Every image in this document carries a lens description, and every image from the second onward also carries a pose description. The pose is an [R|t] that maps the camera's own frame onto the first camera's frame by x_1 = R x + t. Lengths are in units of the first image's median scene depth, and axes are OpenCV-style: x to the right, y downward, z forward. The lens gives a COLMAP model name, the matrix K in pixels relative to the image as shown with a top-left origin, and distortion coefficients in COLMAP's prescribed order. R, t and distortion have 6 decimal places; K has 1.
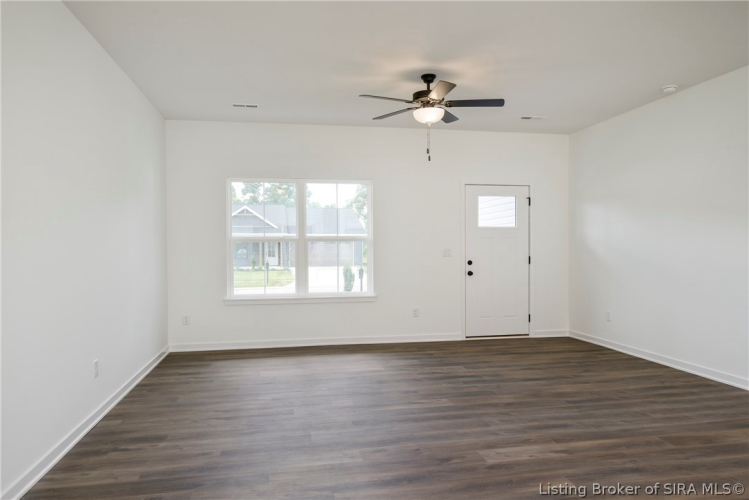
lens RADIAL K [[527.3, 0, 374.3], [0, 527.3, 248.6], [0, 0, 1]] dist [-0.004679, -0.001884]
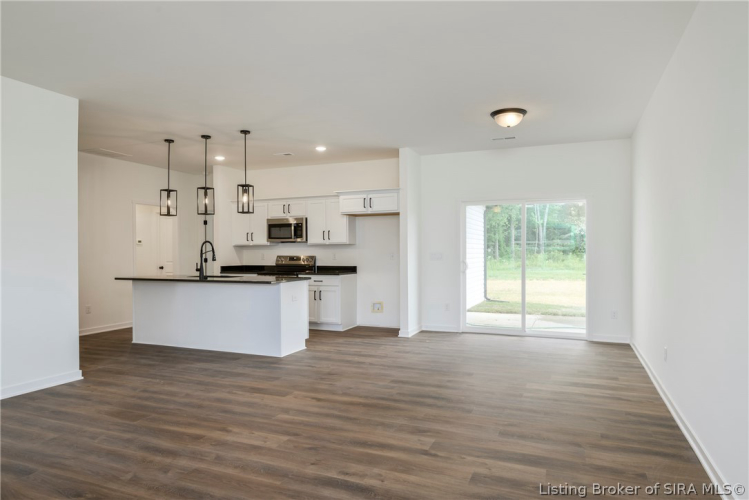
lens RADIAL K [[448.8, 0, 376.3], [0, 448.8, 250.5], [0, 0, 1]] dist [0.001790, -0.000182]
pose [[-0.826785, 0.008346, 0.562456, -0.455870], [0.008708, 0.999960, -0.002038, -0.008274], [-0.562450, 0.003213, -0.826825, 1.530090]]
